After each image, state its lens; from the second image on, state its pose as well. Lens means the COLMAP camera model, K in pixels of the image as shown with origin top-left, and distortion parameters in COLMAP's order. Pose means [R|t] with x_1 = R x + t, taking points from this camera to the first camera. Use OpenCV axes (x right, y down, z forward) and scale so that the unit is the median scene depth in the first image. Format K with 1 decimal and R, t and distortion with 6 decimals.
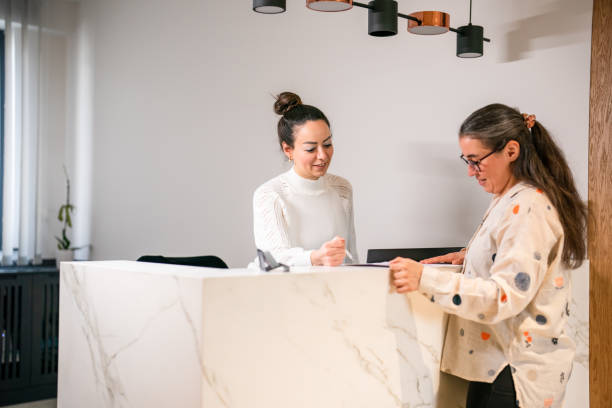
lens RADIAL K [[824.1, 0, 304.1], [0, 824.1, 209.5], [0, 0, 1]] dist [0.046502, 0.000000]
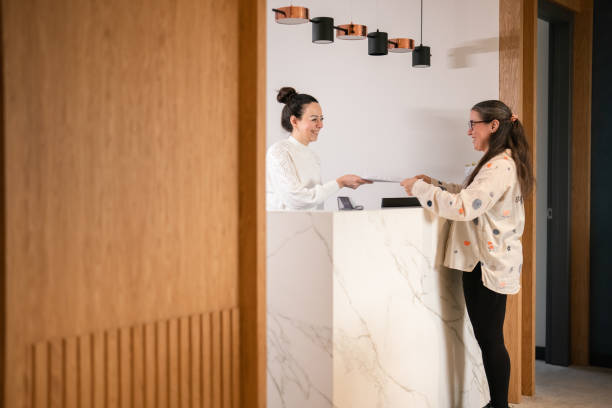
lens RADIAL K [[880.9, 0, 308.4], [0, 880.9, 198.3], [0, 0, 1]] dist [-0.052494, 0.000000]
pose [[0.968140, -0.019204, 0.249671, -0.432981], [0.013298, 0.999591, 0.025323, 0.004908], [-0.250055, -0.021197, 0.968000, -0.515170]]
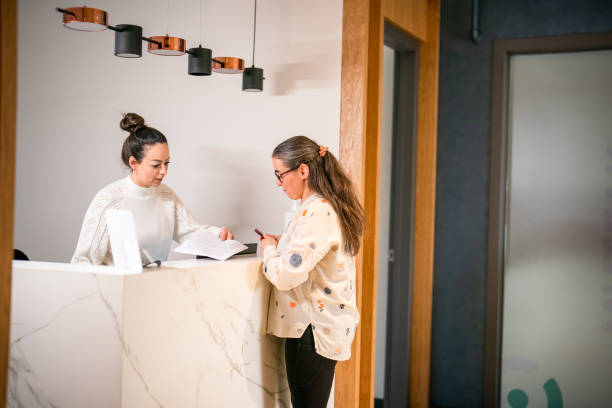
lens RADIAL K [[828.5, 0, 301.6], [0, 828.5, 199.6], [0, 0, 1]] dist [-0.079272, 0.000000]
pose [[0.913114, 0.008920, 0.407607, -0.276349], [-0.013021, 0.999889, 0.007289, -0.034031], [-0.407496, -0.011963, 0.913129, -0.212394]]
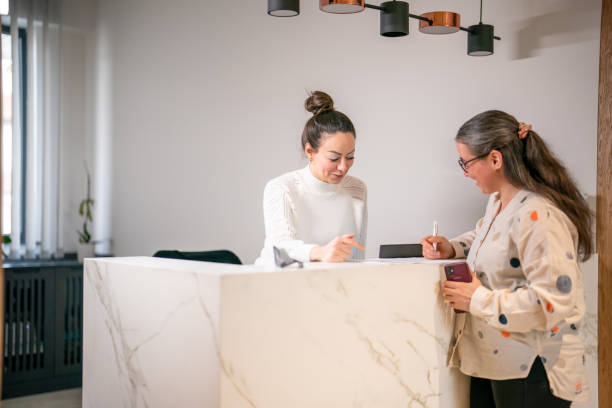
lens RADIAL K [[824.1, 0, 306.5], [0, 824.1, 208.0], [0, 0, 1]] dist [0.046502, 0.000000]
pose [[0.999814, -0.004231, -0.018796, 0.004558], [0.004416, 0.999942, 0.009822, -0.007812], [0.018753, -0.009903, 0.999775, -0.030098]]
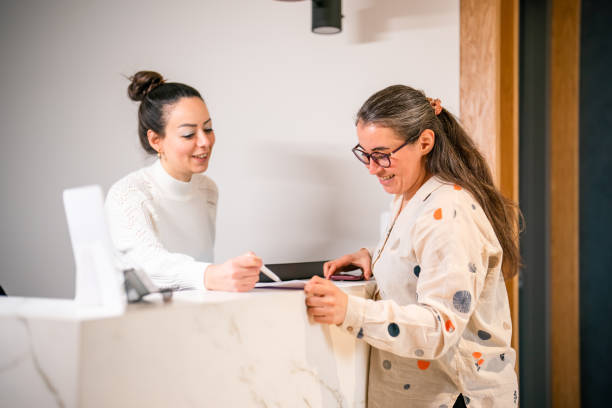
lens RADIAL K [[880.9, 0, 311.2], [0, 880.9, 199.1], [0, 0, 1]] dist [-0.052494, 0.000000]
pose [[0.937948, 0.000022, 0.346776, -0.137950], [0.008094, 0.999726, -0.021956, 0.002823], [-0.346682, 0.023400, 0.937691, 0.196464]]
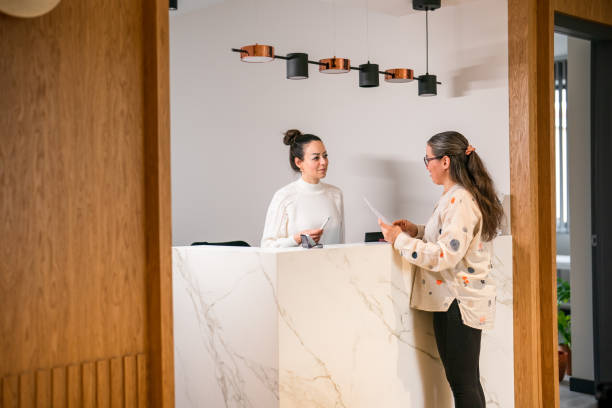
lens RADIAL K [[824.1, 0, 305.5], [0, 824.1, 201.5], [0, 0, 1]] dist [0.046502, 0.000000]
pose [[0.998152, -0.027966, 0.053951, -0.105197], [0.027422, 0.999566, 0.010793, -0.026614], [-0.054229, -0.009294, 0.998485, -0.474653]]
